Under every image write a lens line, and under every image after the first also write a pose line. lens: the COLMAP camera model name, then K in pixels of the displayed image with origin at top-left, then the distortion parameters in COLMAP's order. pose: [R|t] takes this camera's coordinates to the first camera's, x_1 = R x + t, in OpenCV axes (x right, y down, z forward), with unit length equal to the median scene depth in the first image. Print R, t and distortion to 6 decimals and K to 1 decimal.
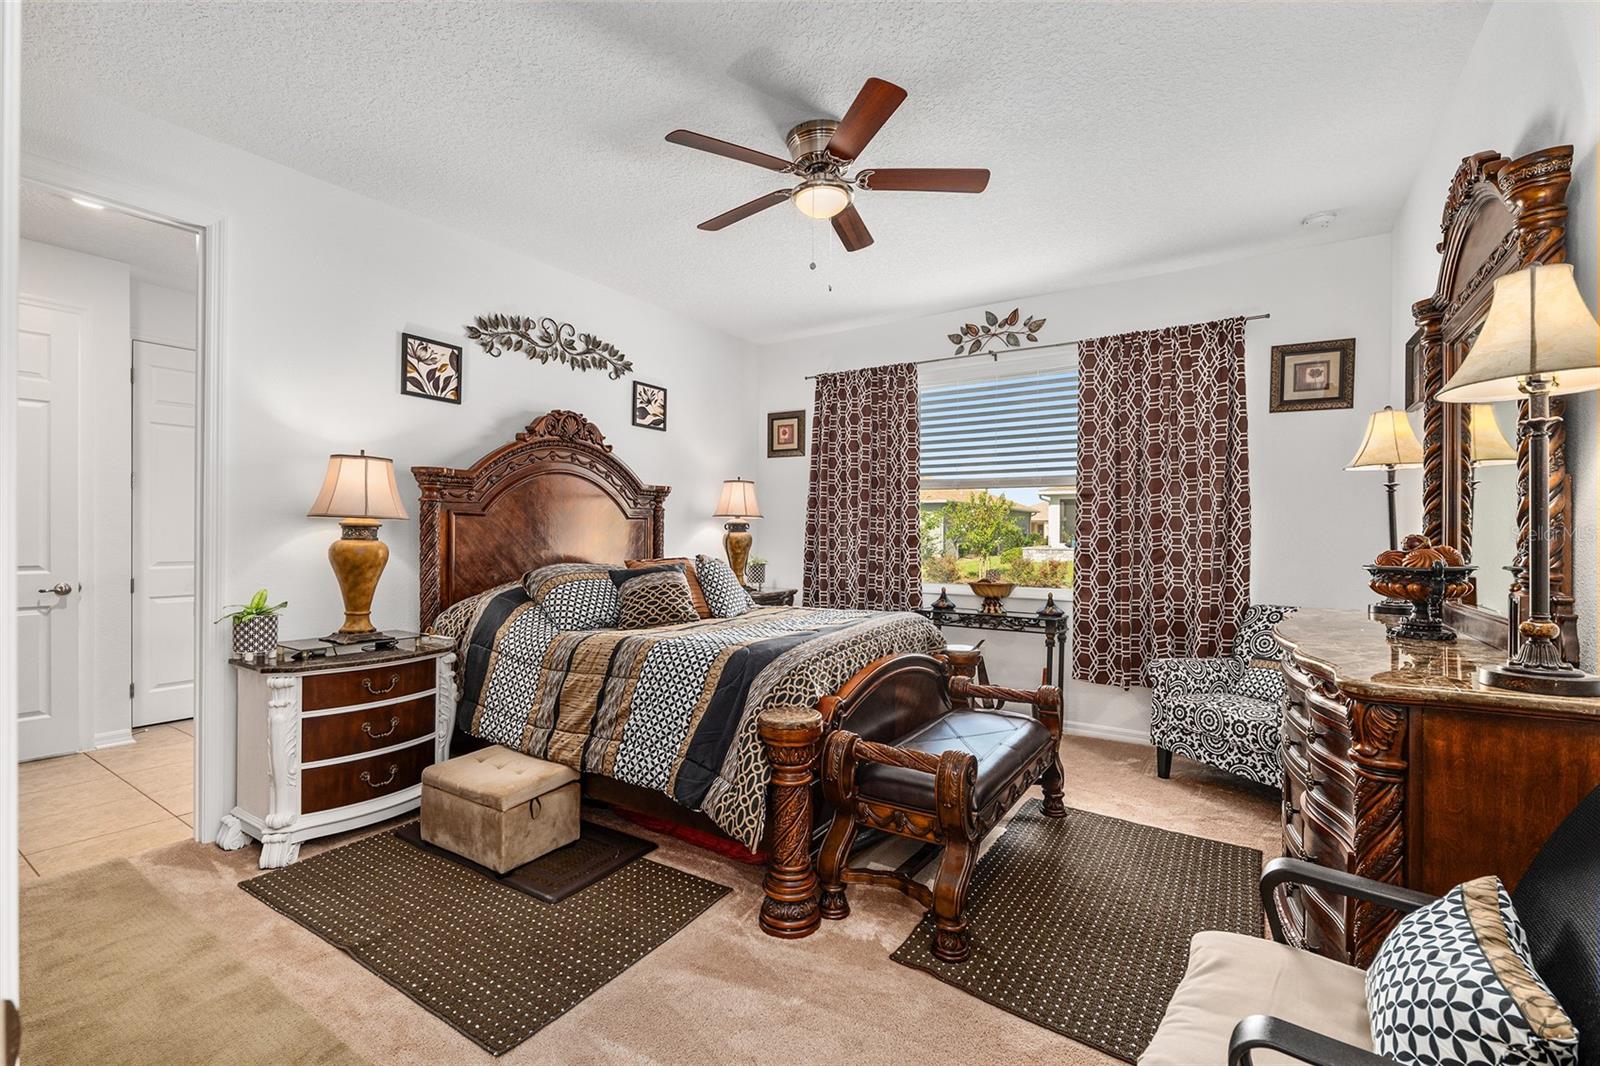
lens RADIAL K [[692.1, 0, 803.2], [0, 692.1, 538.0], [0, 0, 1]] dist [-0.008931, 0.000098]
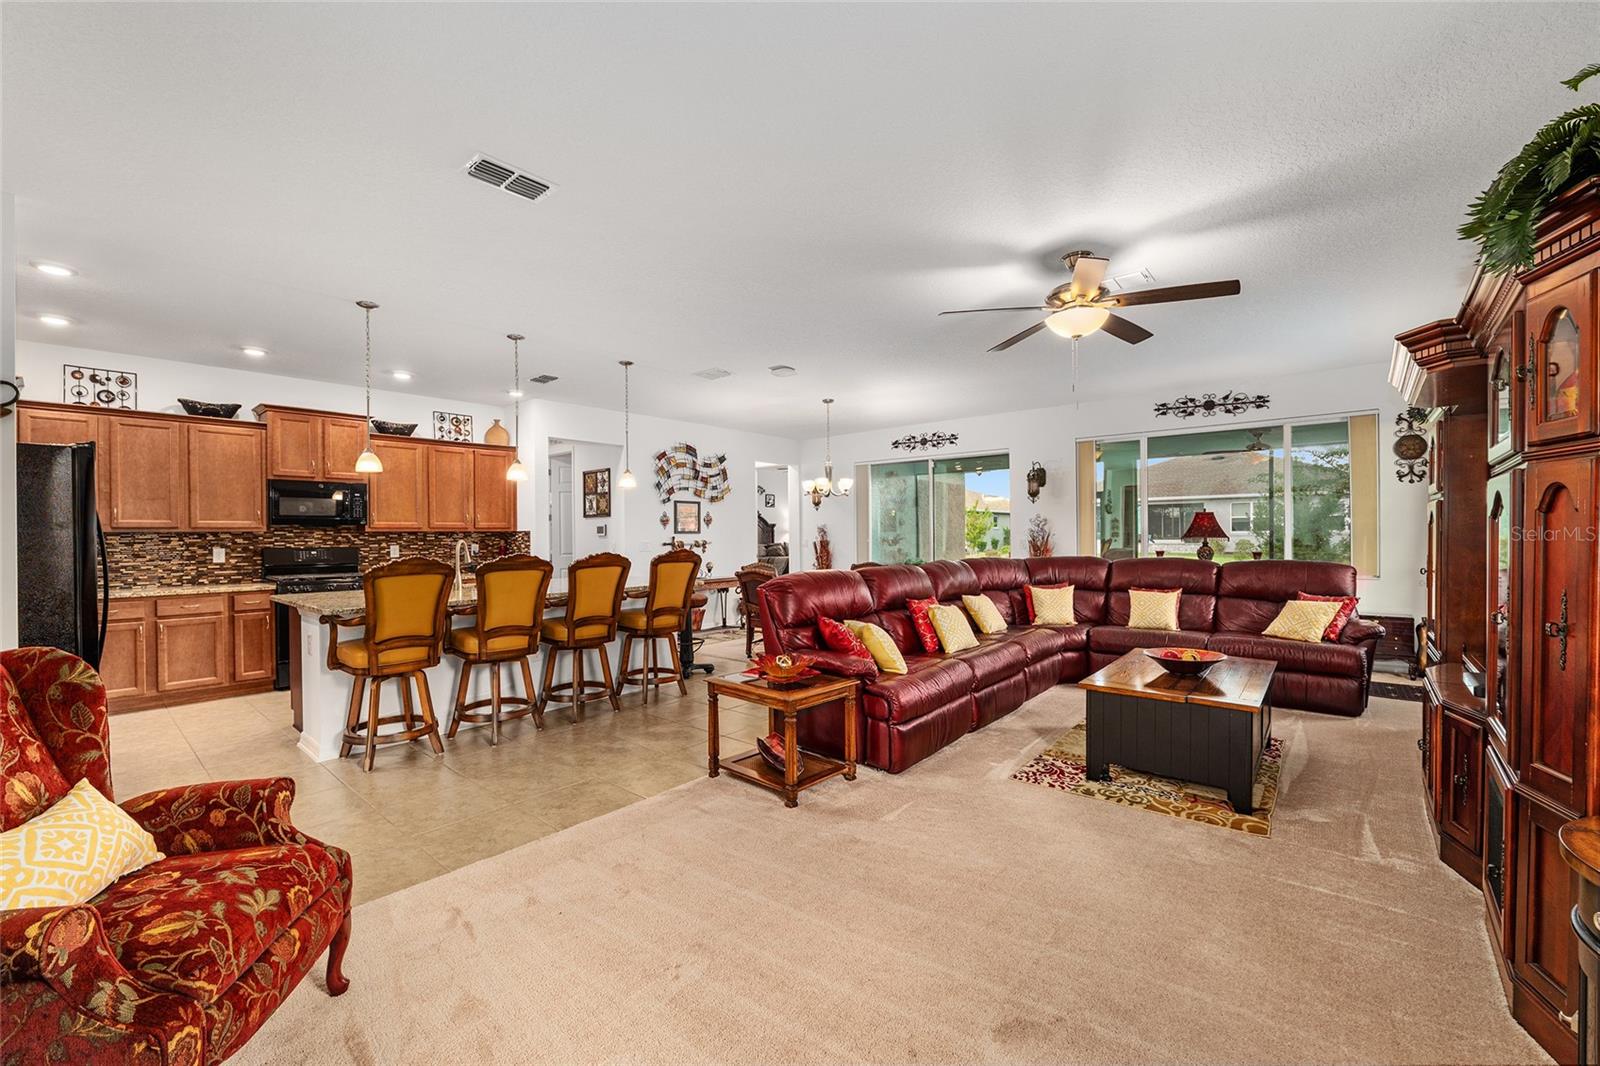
lens RADIAL K [[653.7, 0, 795.6], [0, 653.7, 534.7], [0, 0, 1]] dist [-0.012214, -0.000056]
pose [[0.991768, -0.010454, -0.127624, 0.342853], [0.010385, 0.999945, -0.001205, -0.012538], [0.127629, -0.000130, 0.991822, -2.372952]]
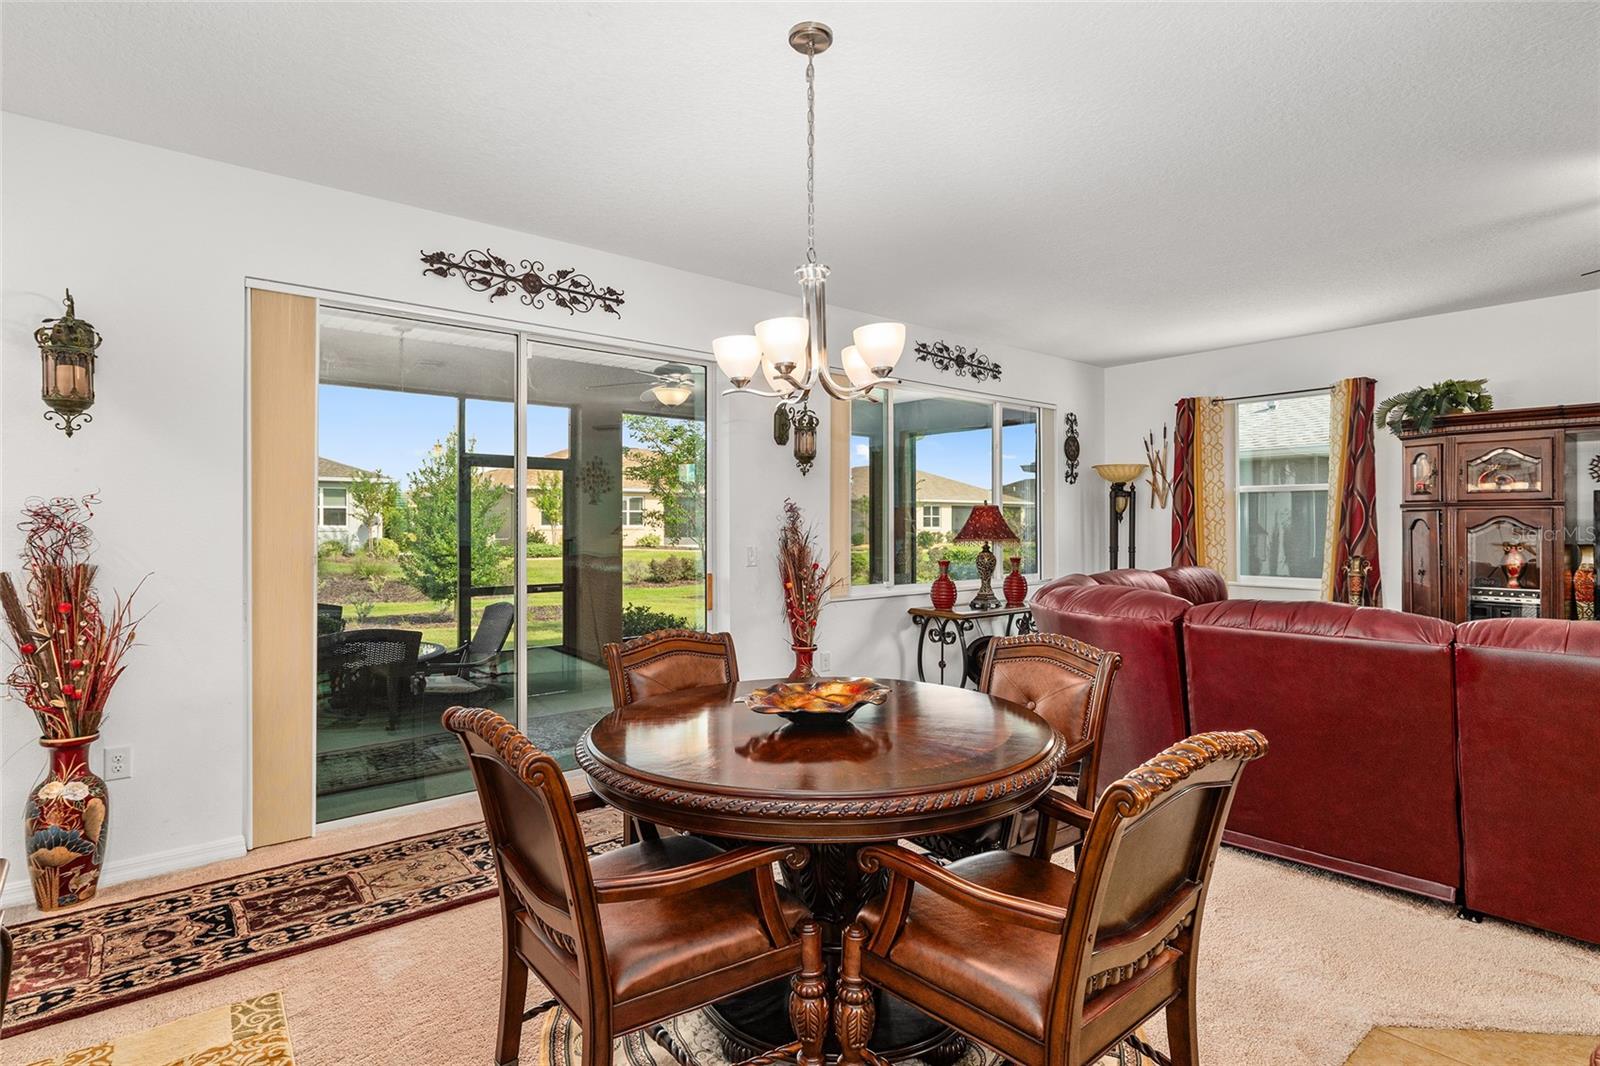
lens RADIAL K [[807.7, 0, 800.0], [0, 807.7, 533.0], [0, 0, 1]] dist [0.000365, 0.000284]
pose [[0.280328, -0.009962, 0.959853, -0.318970], [0.004617, 0.999949, 0.009029, -0.023999], [-0.959893, 0.001900, 0.280360, -0.847209]]
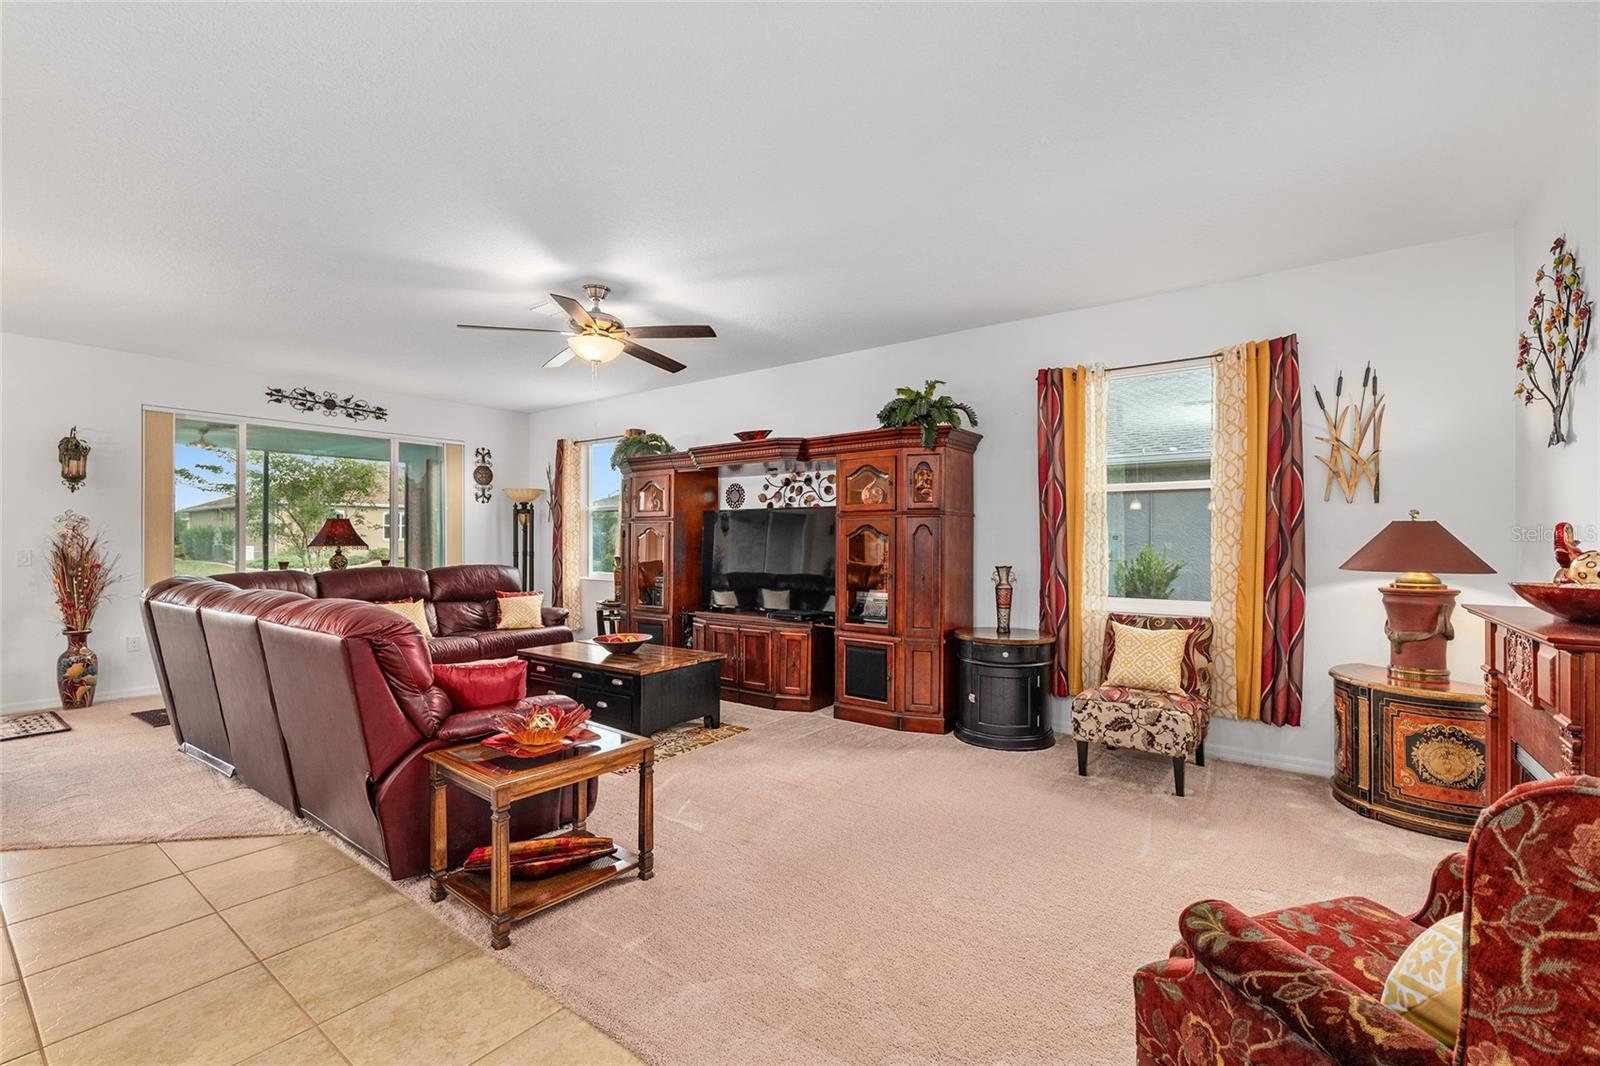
lens RADIAL K [[692.1, 0, 803.2], [0, 692.1, 538.0], [0, 0, 1]] dist [-0.008931, 0.000098]
pose [[0.046319, -0.001184, 0.998926, -0.352618], [-0.000365, 0.999999, 0.001202, -0.017241], [-0.998927, -0.000421, 0.046318, -1.836182]]
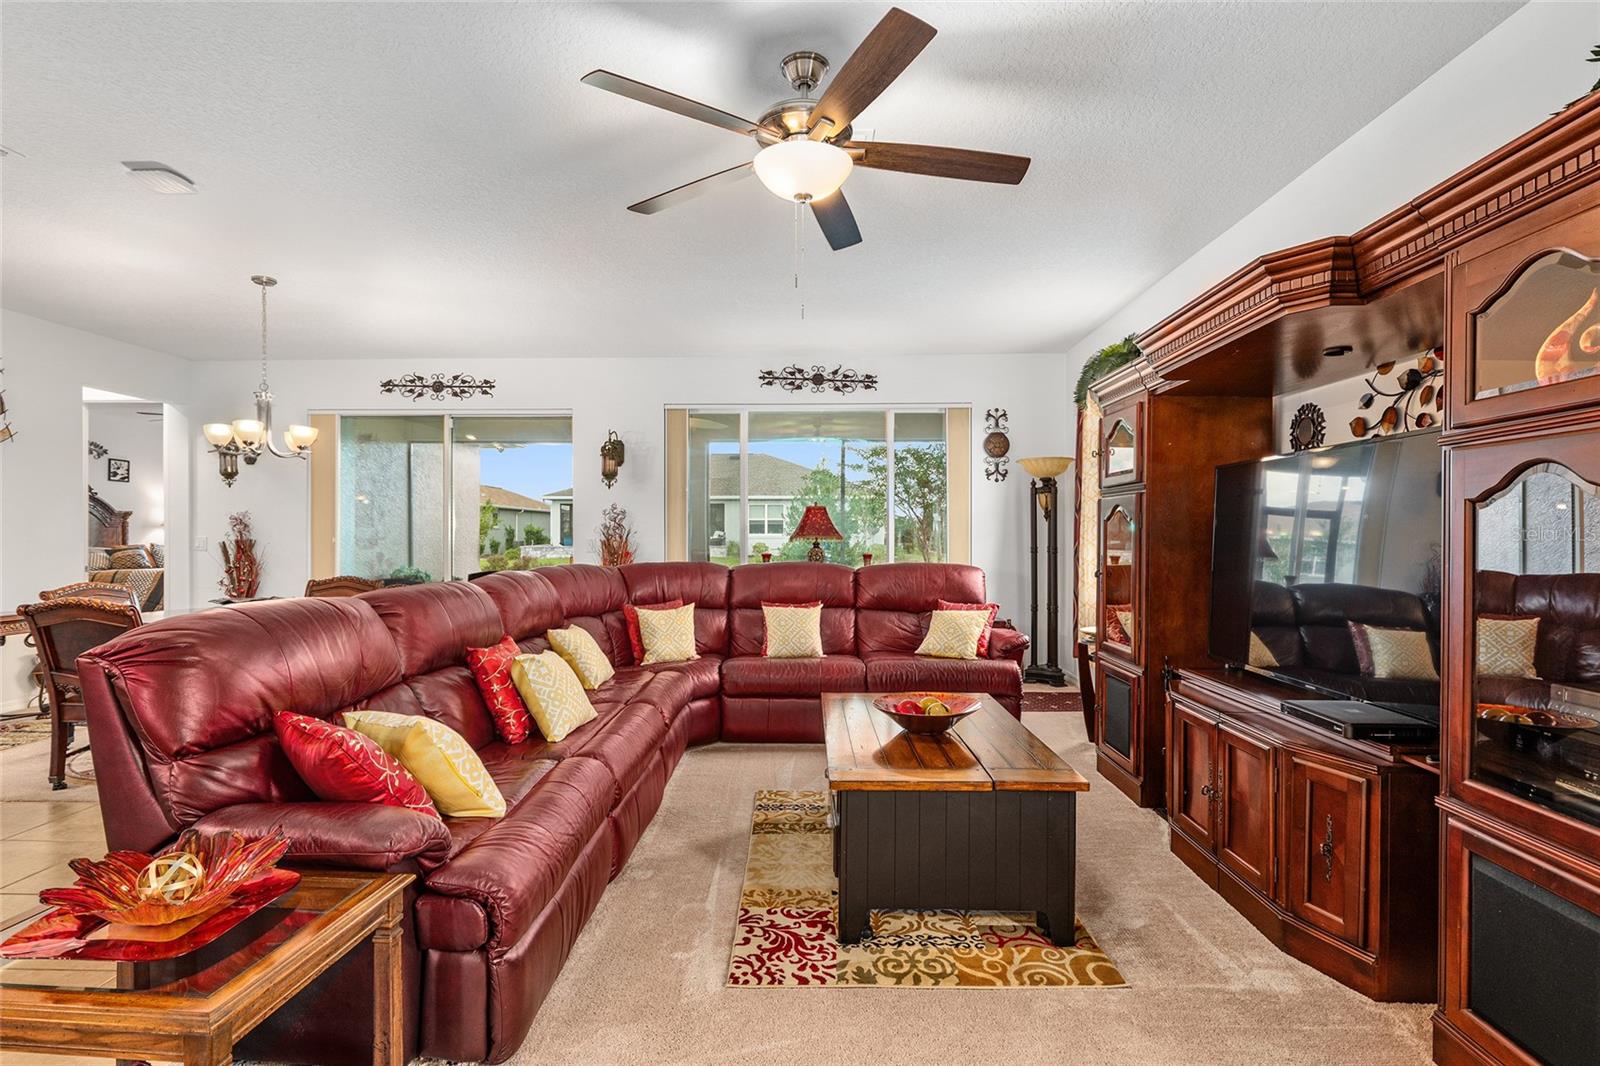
lens RADIAL K [[775.5, 0, 800.0], [0, 775.5, 533.0], [0, 0, 1]] dist [-0.002135, 0.000598]
pose [[0.849258, -0.000539, 0.527979, 0.277499], [0.001531, 0.999998, -0.001442, -0.003471], [-0.527977, 0.002033, 0.849256, -2.008680]]
